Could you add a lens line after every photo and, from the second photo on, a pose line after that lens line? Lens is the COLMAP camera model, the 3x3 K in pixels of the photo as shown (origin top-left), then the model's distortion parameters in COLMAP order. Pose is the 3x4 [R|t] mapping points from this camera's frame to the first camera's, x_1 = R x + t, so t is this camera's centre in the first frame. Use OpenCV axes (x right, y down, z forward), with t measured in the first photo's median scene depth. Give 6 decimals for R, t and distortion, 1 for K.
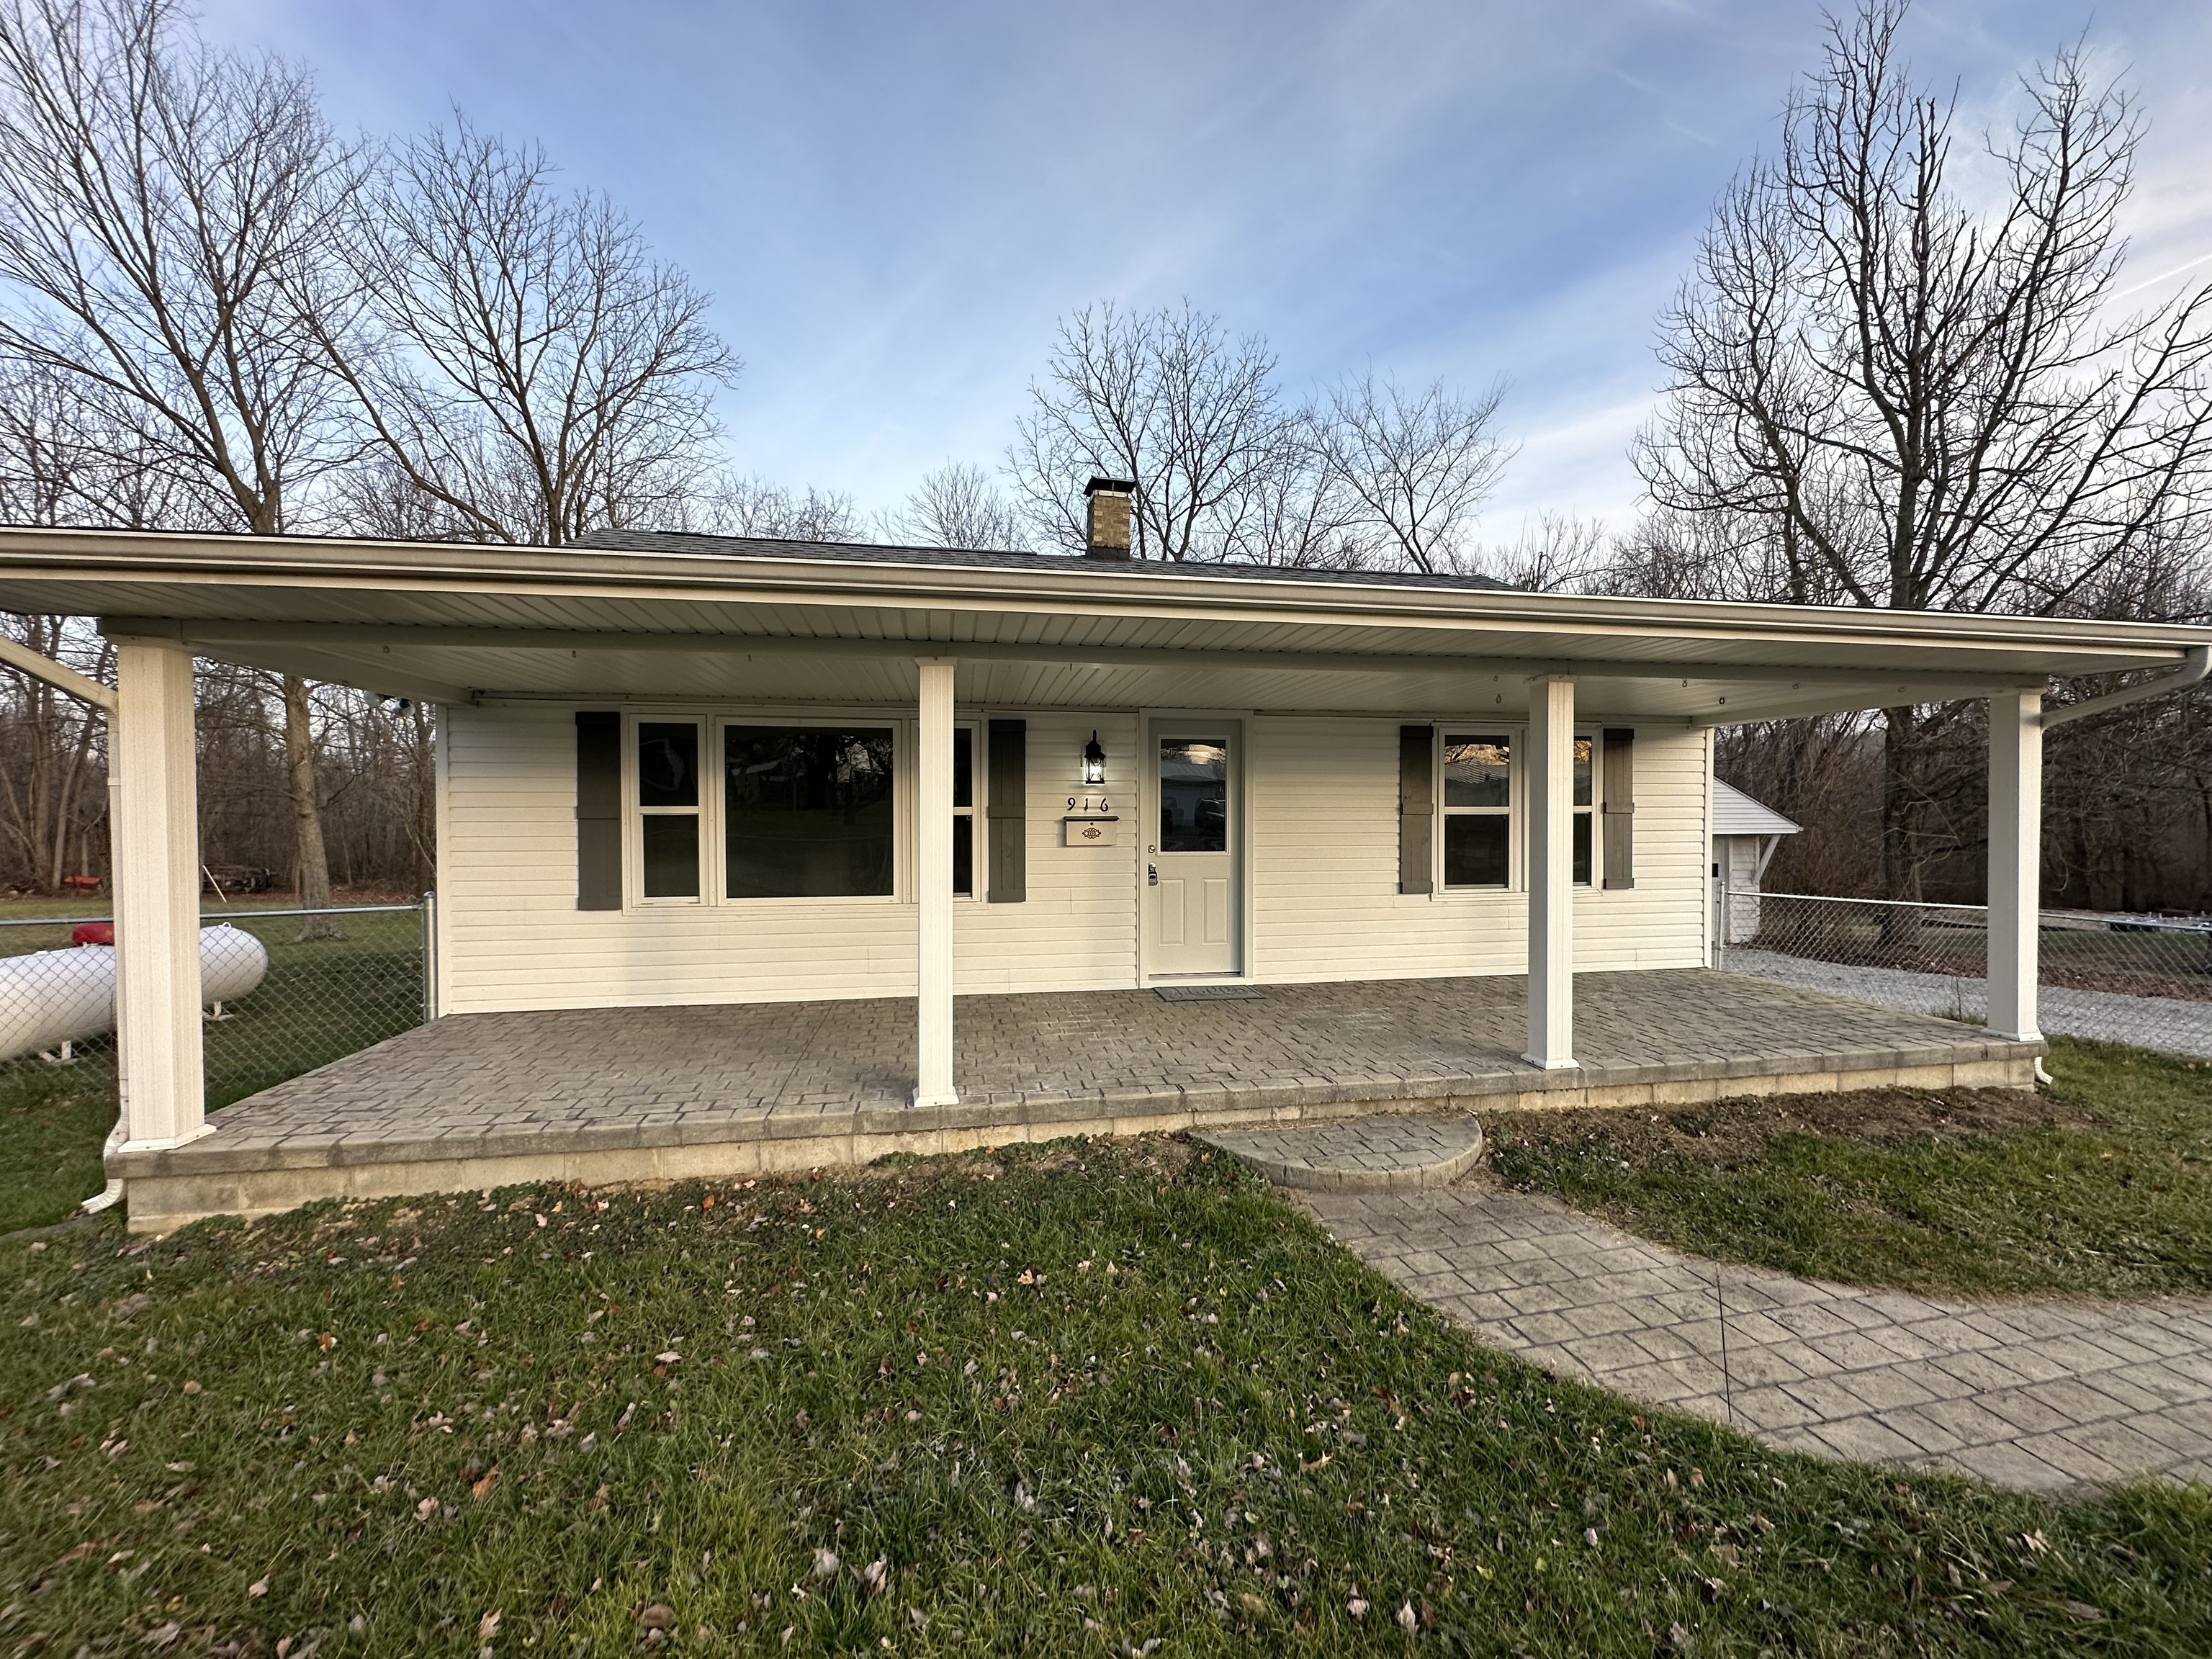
lens RADIAL K [[873.6, 0, 1106.0], [0, 873.6, 829.5], [0, 0, 1]] dist [-0.003863, 0.000690]
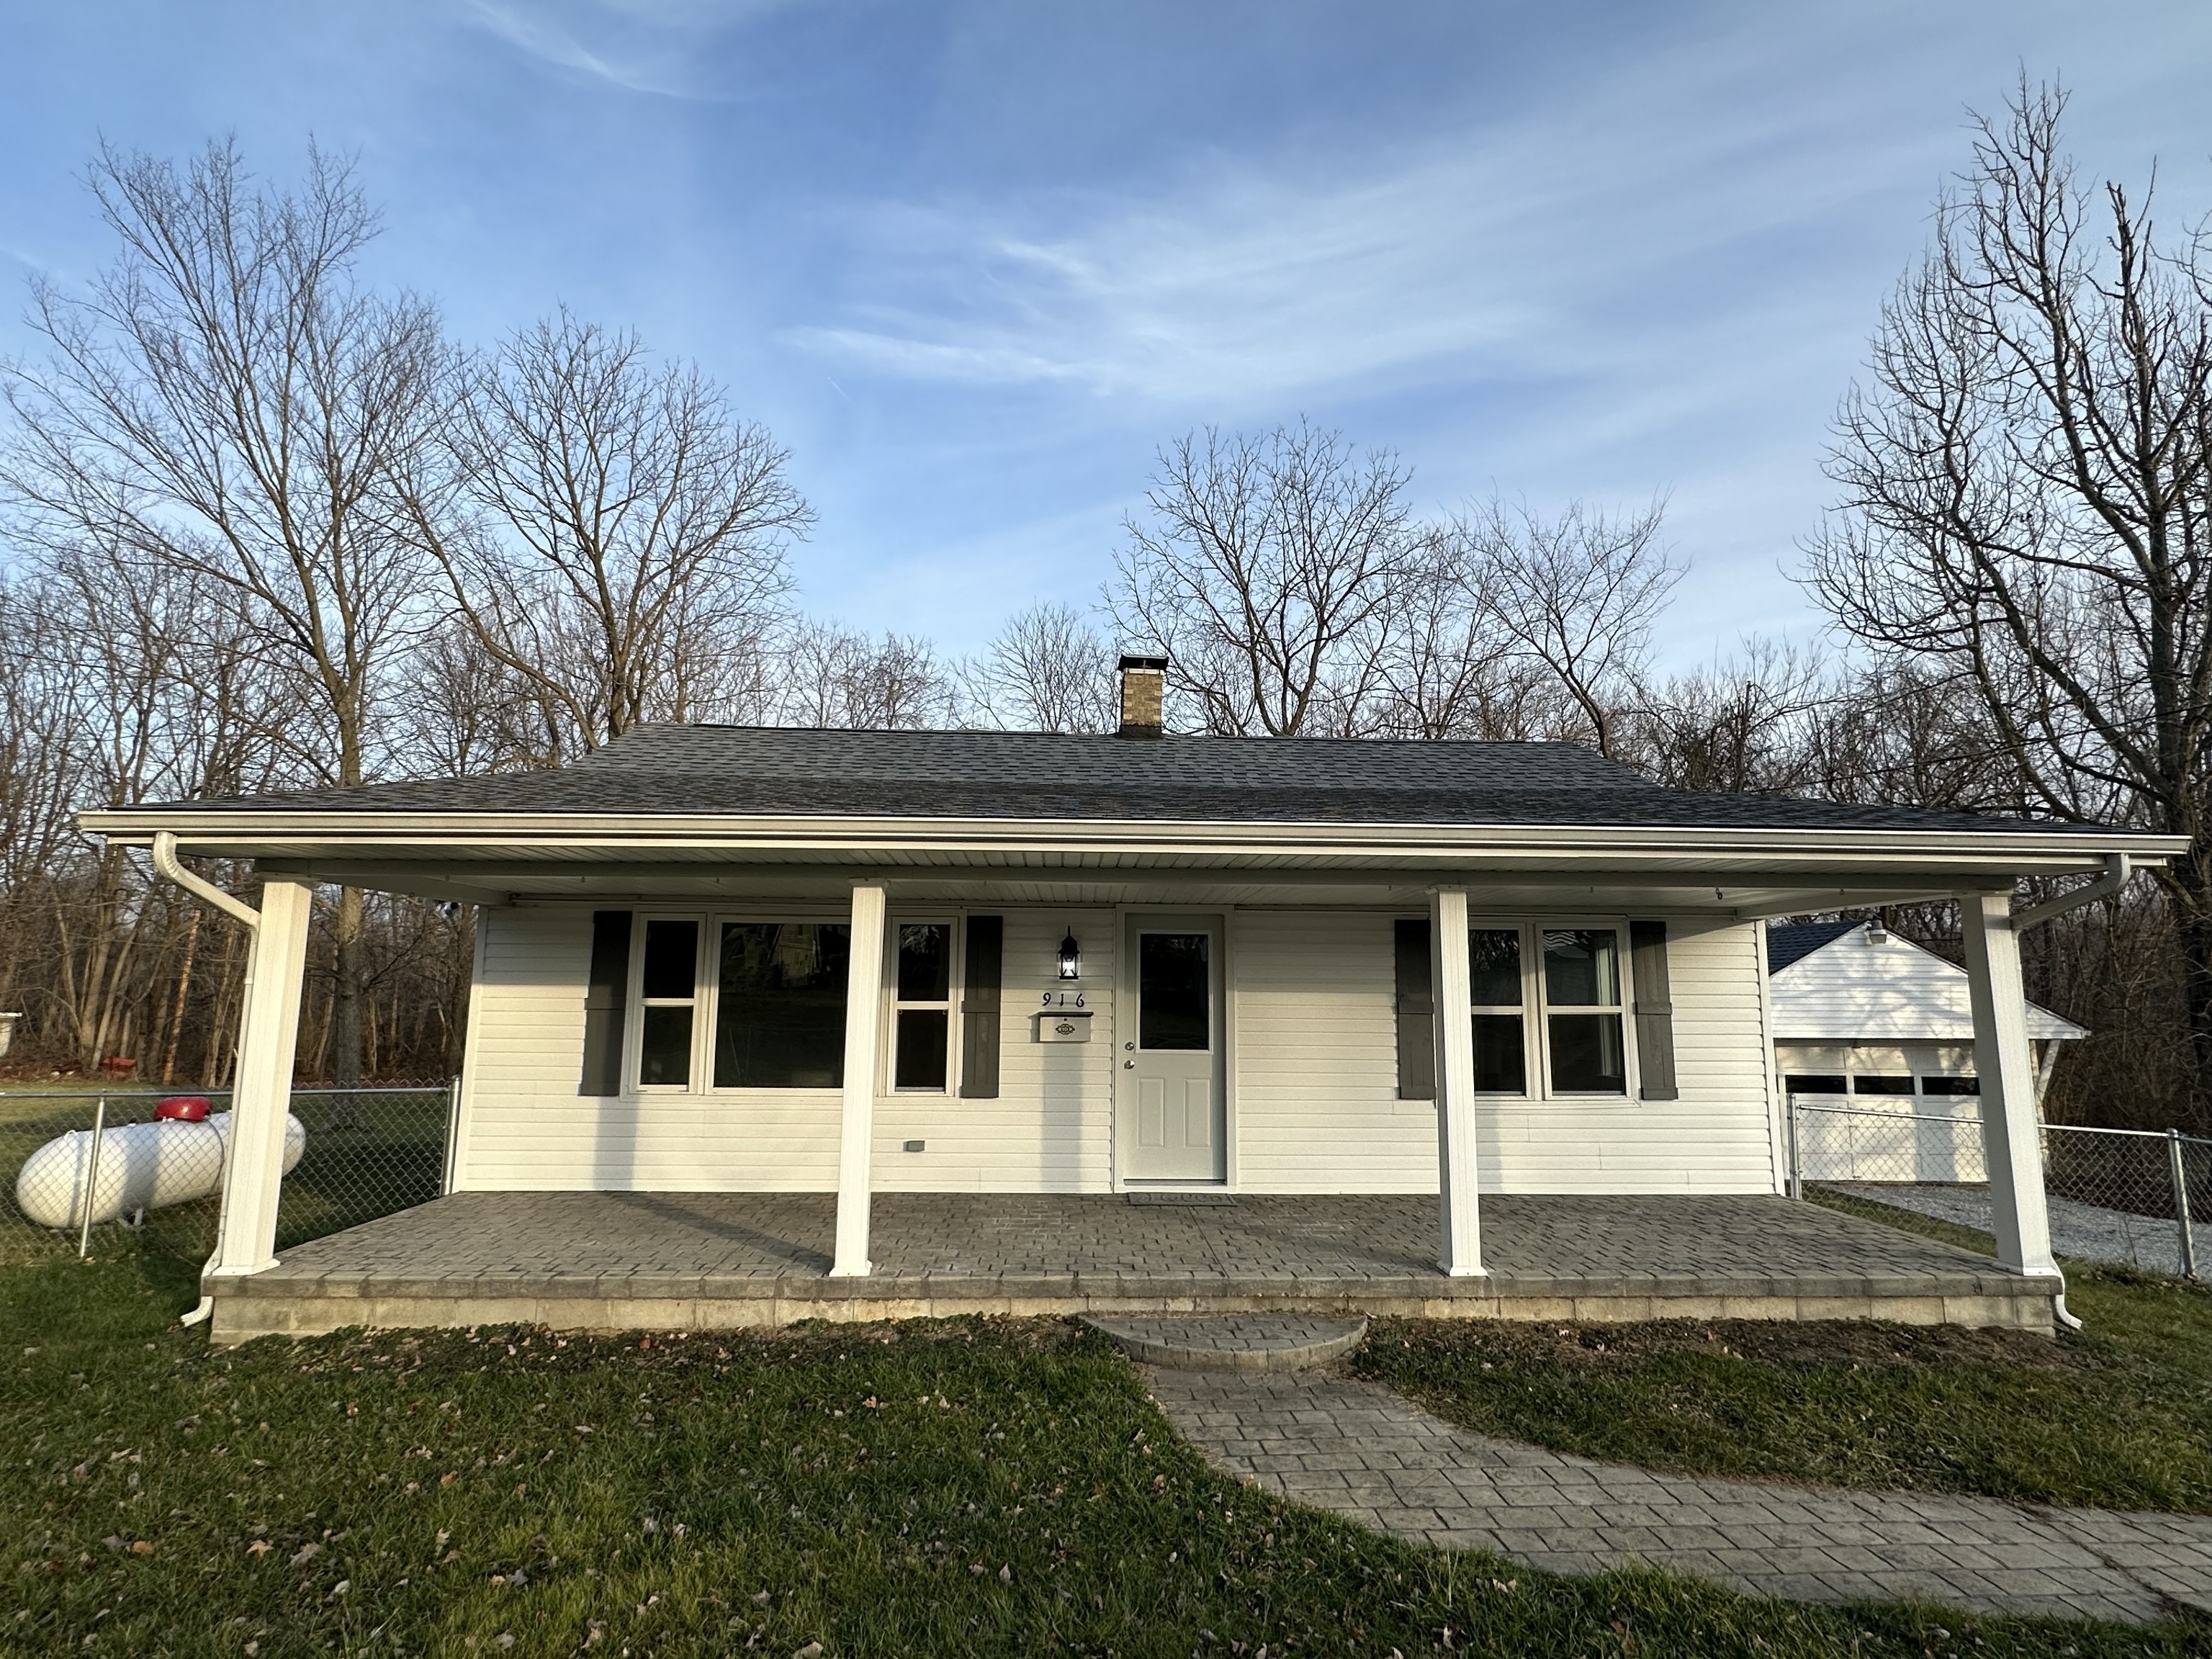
lens RADIAL K [[1112.7, 0, 1106.0], [0, 1112.7, 829.5], [0, 0, 1]] dist [-0.002013, 0.000292]
pose [[0.990053, -0.011410, -0.140233, 0.230027], [-0.012381, 0.985774, -0.167618, -0.008670], [0.140151, 0.167687, 0.975827, -0.299282]]
